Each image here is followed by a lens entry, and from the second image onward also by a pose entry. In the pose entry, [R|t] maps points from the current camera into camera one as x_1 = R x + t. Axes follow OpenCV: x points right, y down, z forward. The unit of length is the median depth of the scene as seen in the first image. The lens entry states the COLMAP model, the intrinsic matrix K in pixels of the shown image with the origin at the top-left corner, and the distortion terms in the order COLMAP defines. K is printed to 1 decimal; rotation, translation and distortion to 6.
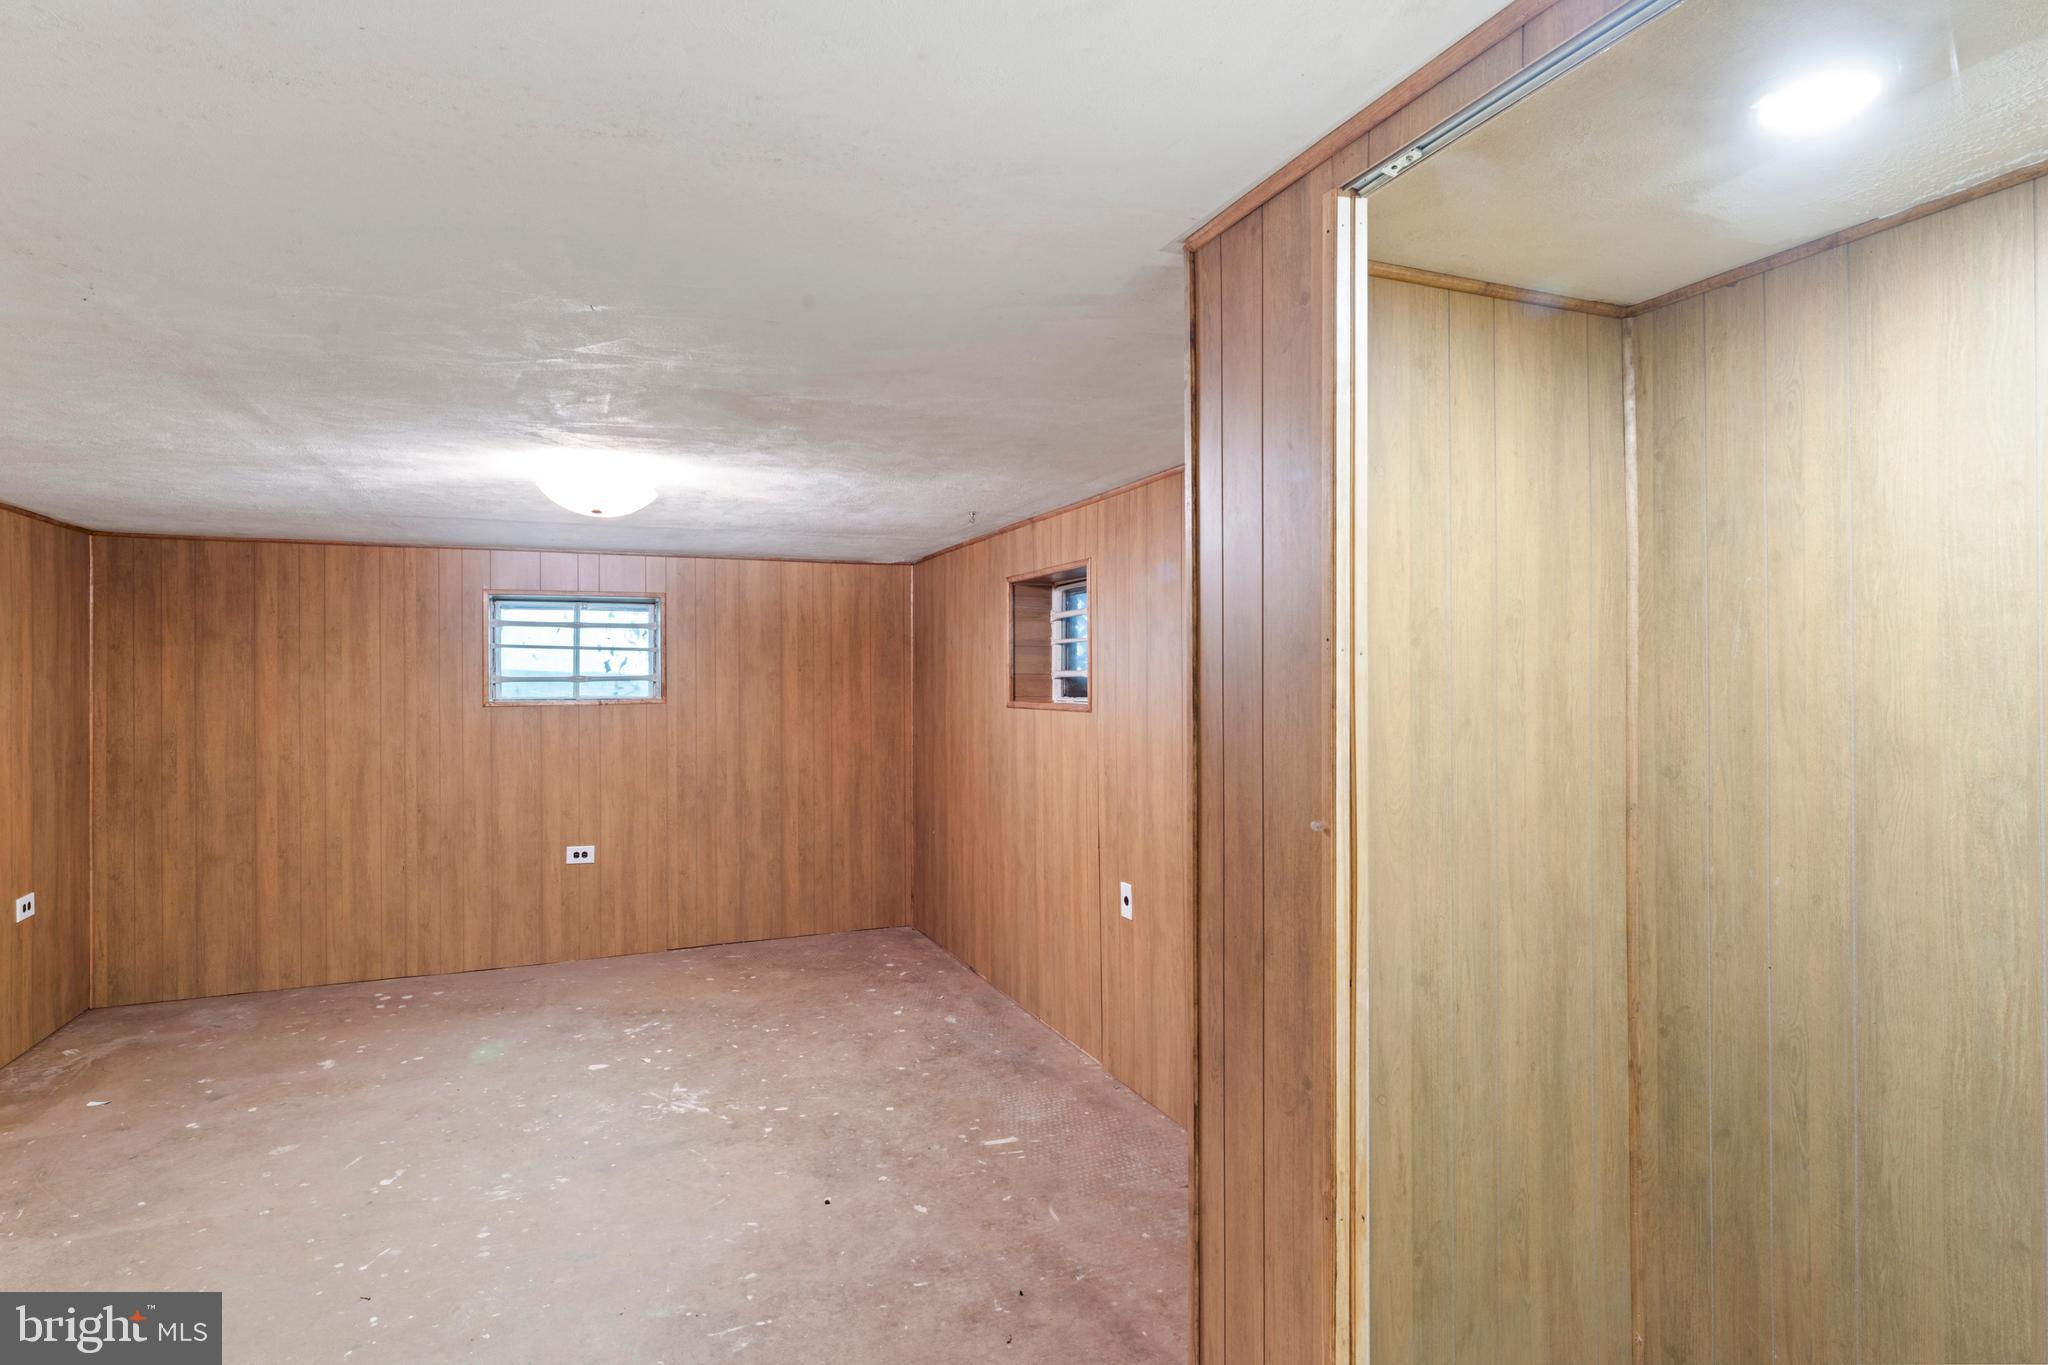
lens RADIAL K [[1070.3, 0, 1023.1], [0, 1070.3, 672.4], [0, 0, 1]] dist [0.003349, 0.000158]
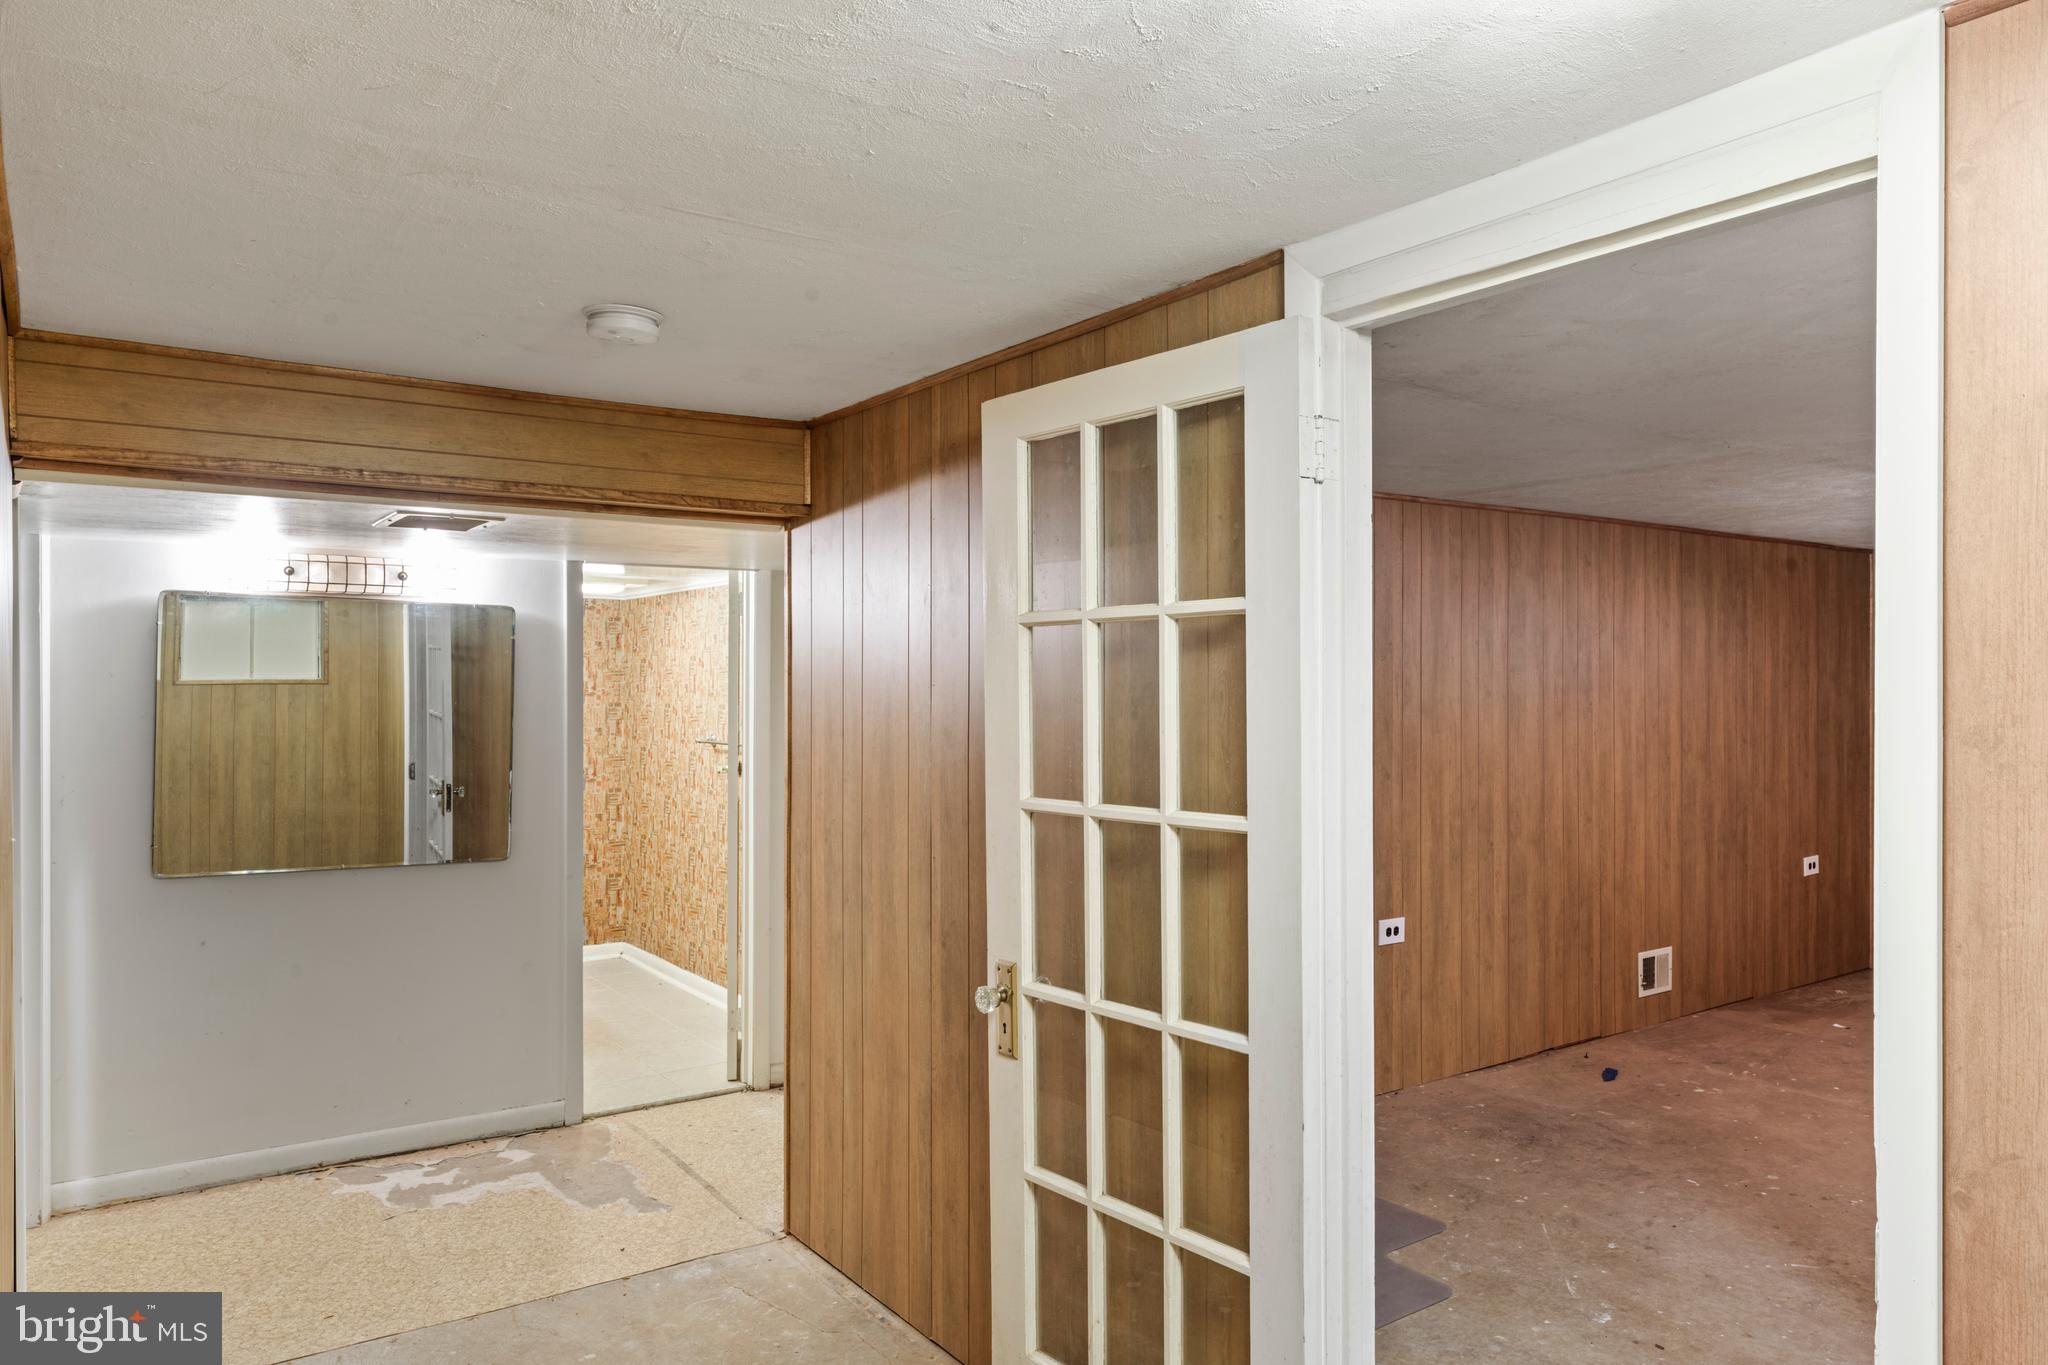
lens RADIAL K [[1362.7, 0, 1023.9], [0, 1362.7, 678.8], [0, 0, 1]] dist [0.001905, 0.000071]
pose [[0.211258, 0.002248, -0.977428, 0.443940], [0.002518, 0.999993, 0.002844, -0.002083], [0.977427, -0.003062, 0.211251, -0.229692]]
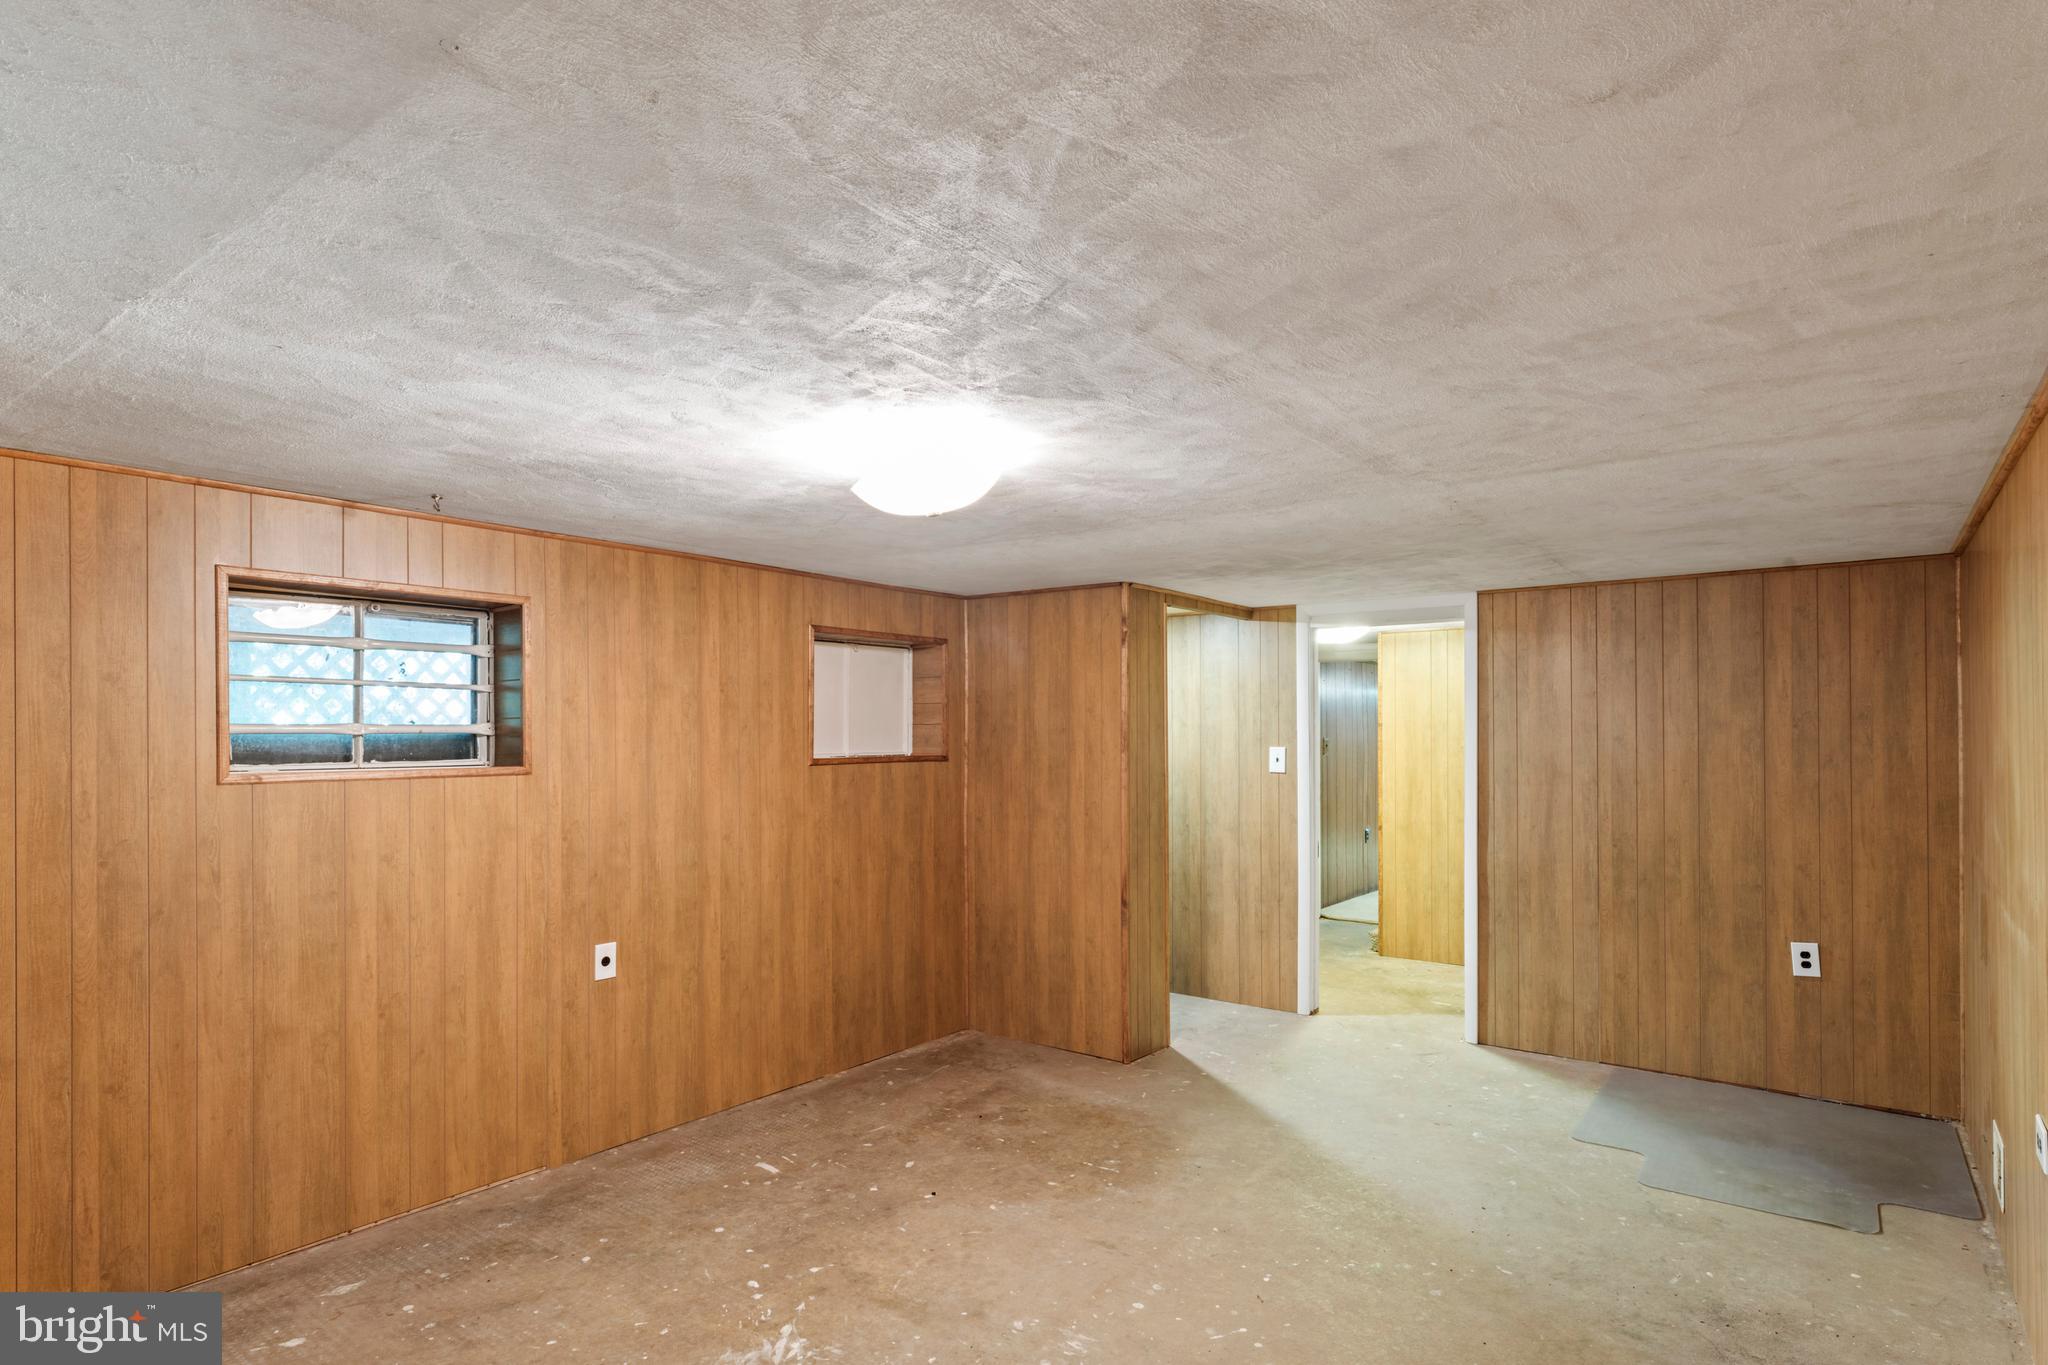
lens RADIAL K [[1070.3, 0, 1021.9], [0, 1070.3, 735.0], [0, 0, 1]] dist [0.003349, 0.000158]
pose [[-0.486479, 0.005888, 0.873673, -0.952585], [0.002280, 0.999982, -0.005470, 0.010962], [-0.873690, -0.000669, -0.486483, 1.145117]]
